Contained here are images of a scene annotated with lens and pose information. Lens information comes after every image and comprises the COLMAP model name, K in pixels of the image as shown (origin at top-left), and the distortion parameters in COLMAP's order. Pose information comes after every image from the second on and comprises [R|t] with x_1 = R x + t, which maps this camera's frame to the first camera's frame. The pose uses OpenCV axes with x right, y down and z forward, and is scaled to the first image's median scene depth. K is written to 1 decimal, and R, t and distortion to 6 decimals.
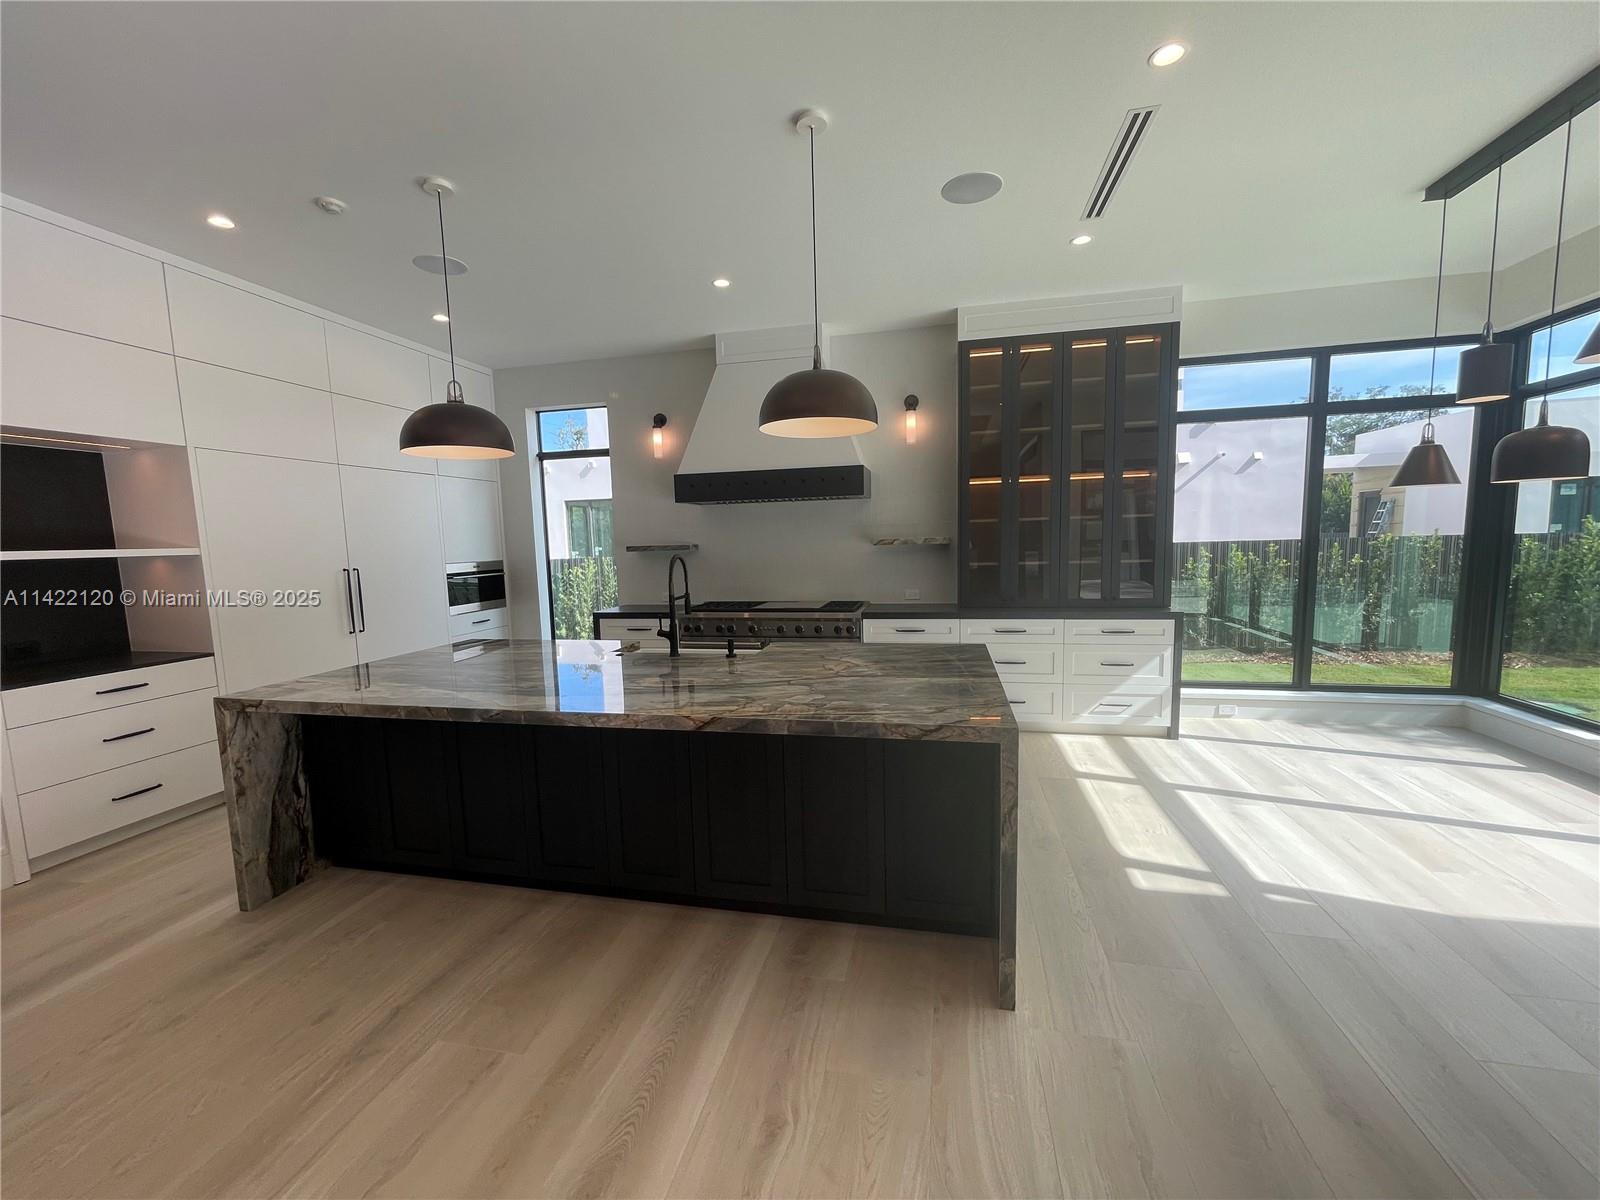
lens RADIAL K [[655.3, 0, 789.9], [0, 655.3, 611.2], [0, 0, 1]] dist [0.002382, 0.001714]
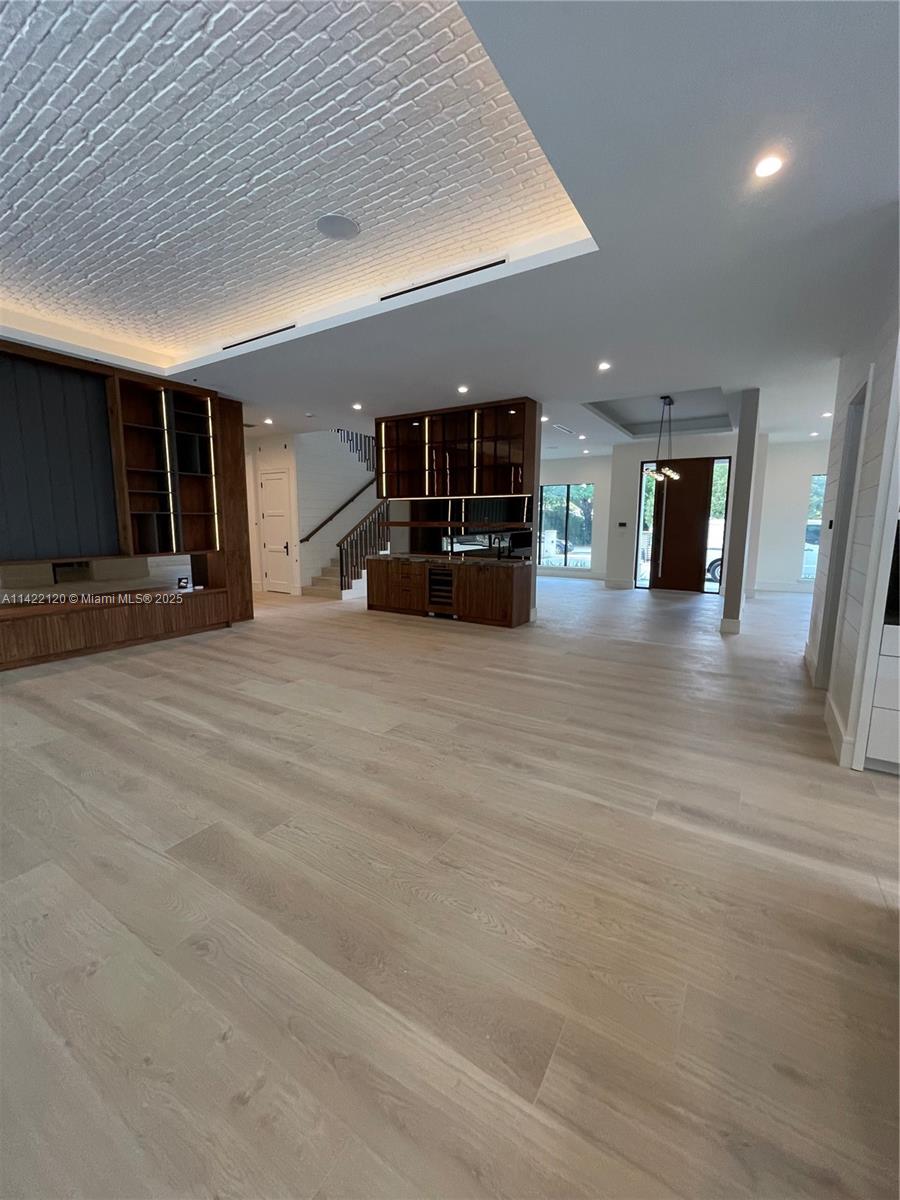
lens RADIAL K [[491.5, 0, 432.9], [0, 491.5, 596.2], [0, 0, 1]] dist [0.002382, 0.001714]
pose [[-0.341166, 0.166875, -0.925072, -0.039696], [-0.097962, 0.972446, 0.211550, -0.023664], [0.934884, 0.162795, -0.315418, 0.316699]]
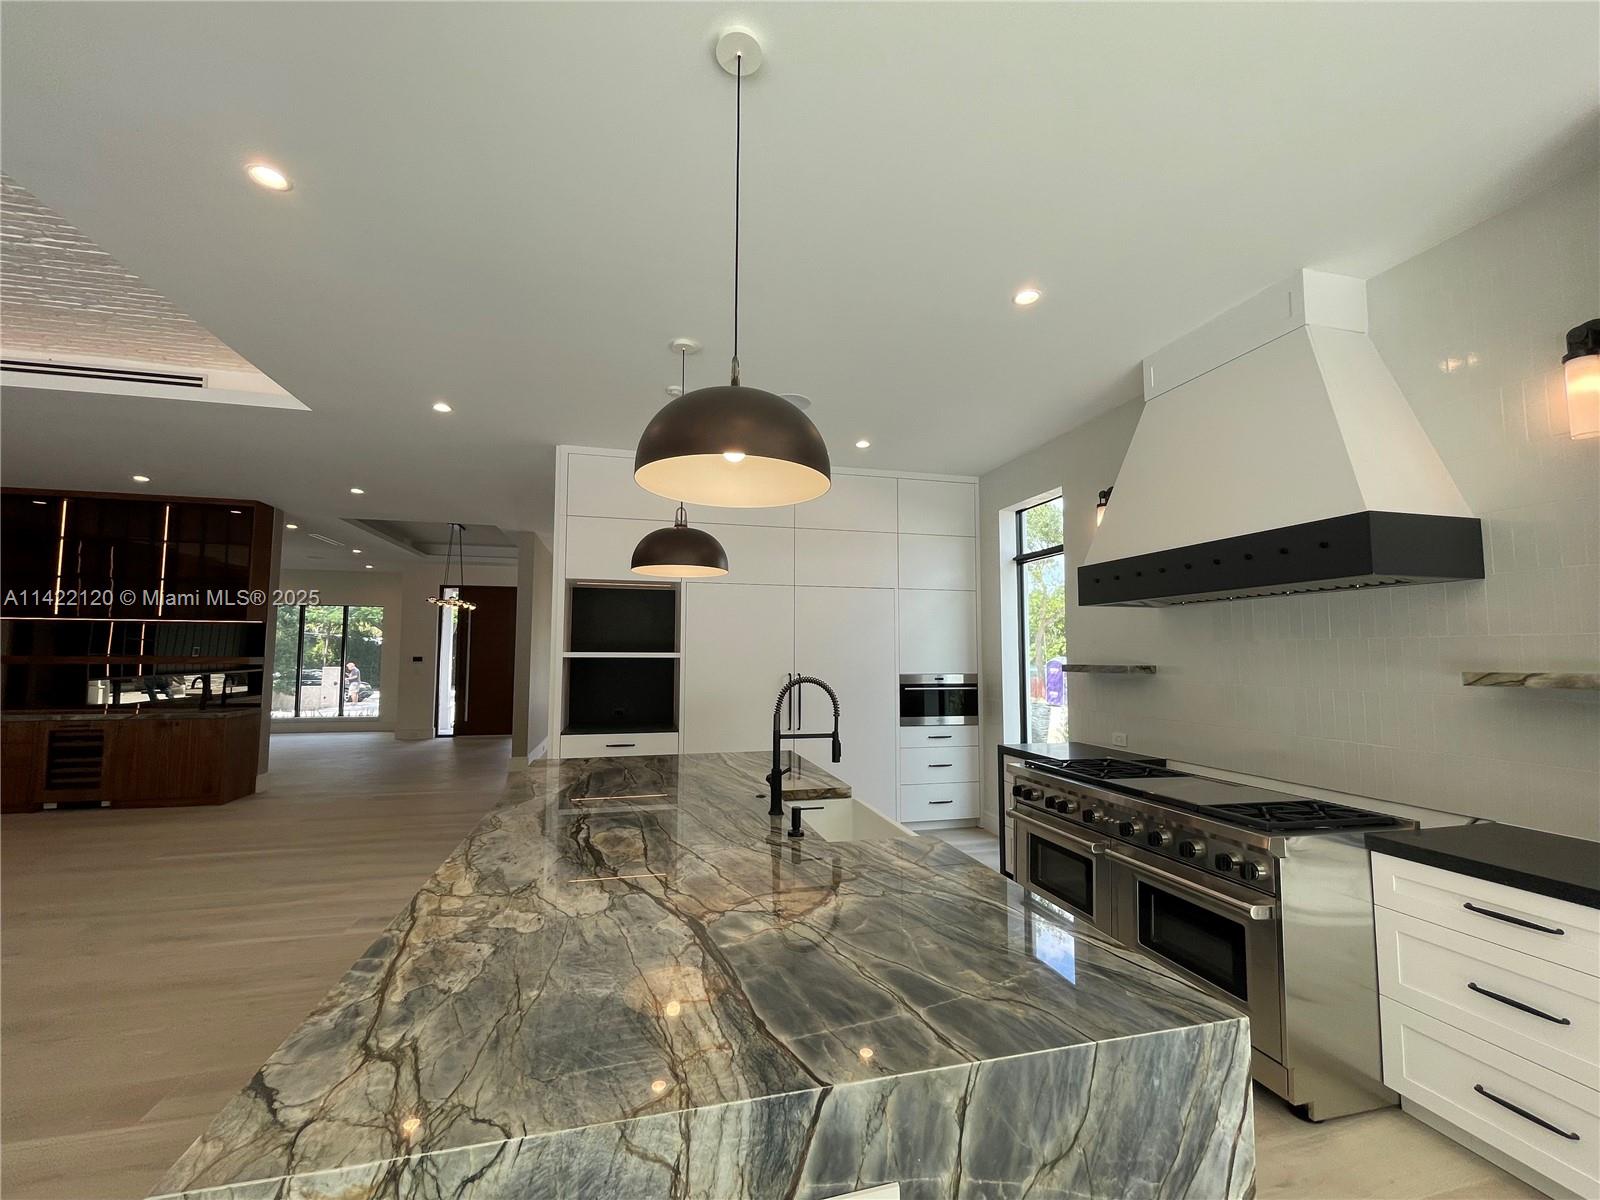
lens RADIAL K [[655.3, 0, 790.4], [0, 655.3, 606.3], [0, 0, 1]] dist [0.002382, 0.001714]
pose [[0.461052, -0.036229, -0.886633, 0.356235], [-0.117553, 0.987867, -0.101494, -0.064042], [0.879552, 0.151021, 0.451199, 0.463167]]
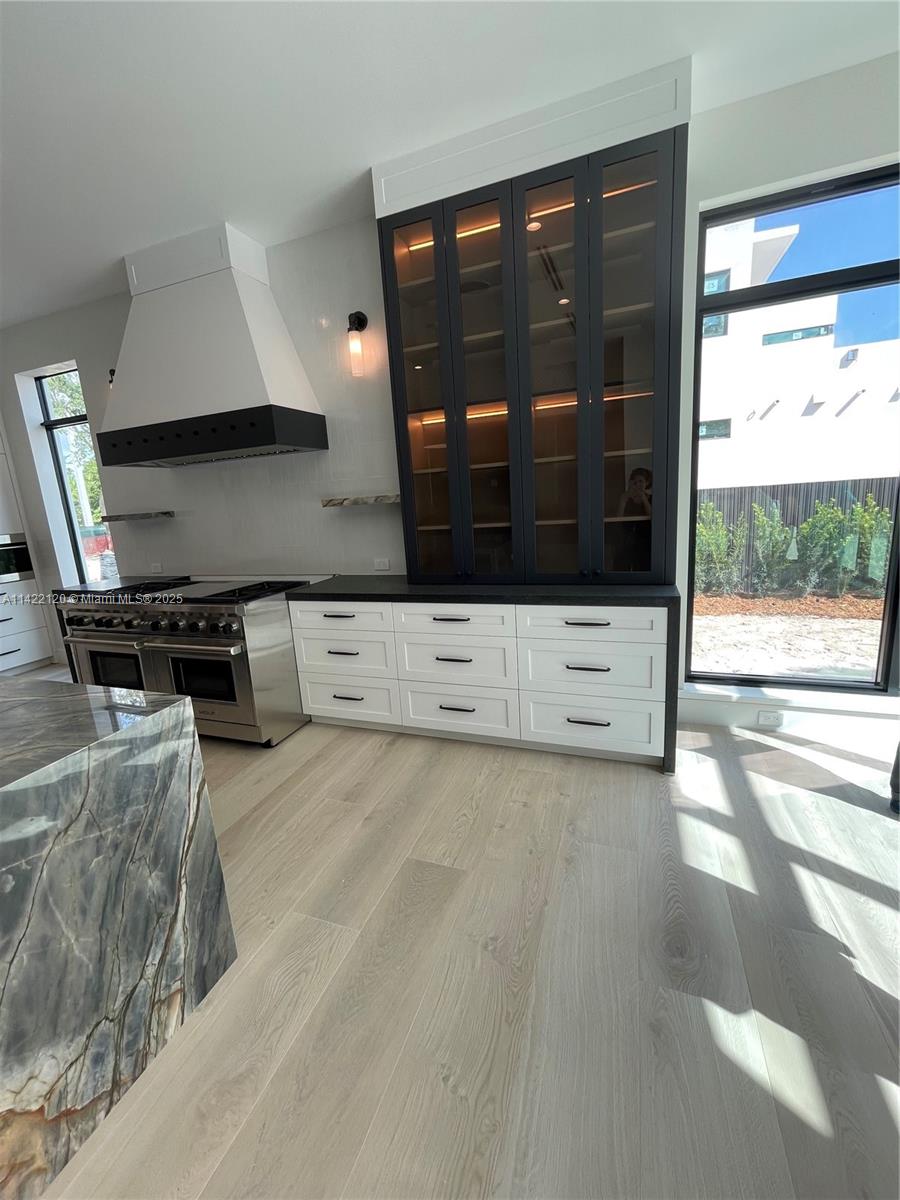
lens RADIAL K [[491.5, 0, 440.1], [0, 491.5, 592.8], [0, 0, 1]] dist [0.002382, 0.001714]
pose [[0.989335, -0.011212, -0.145224, 0.417068], [0.024437, 0.995678, 0.089603, -0.051601], [0.143592, -0.092196, 0.985333, 0.458485]]
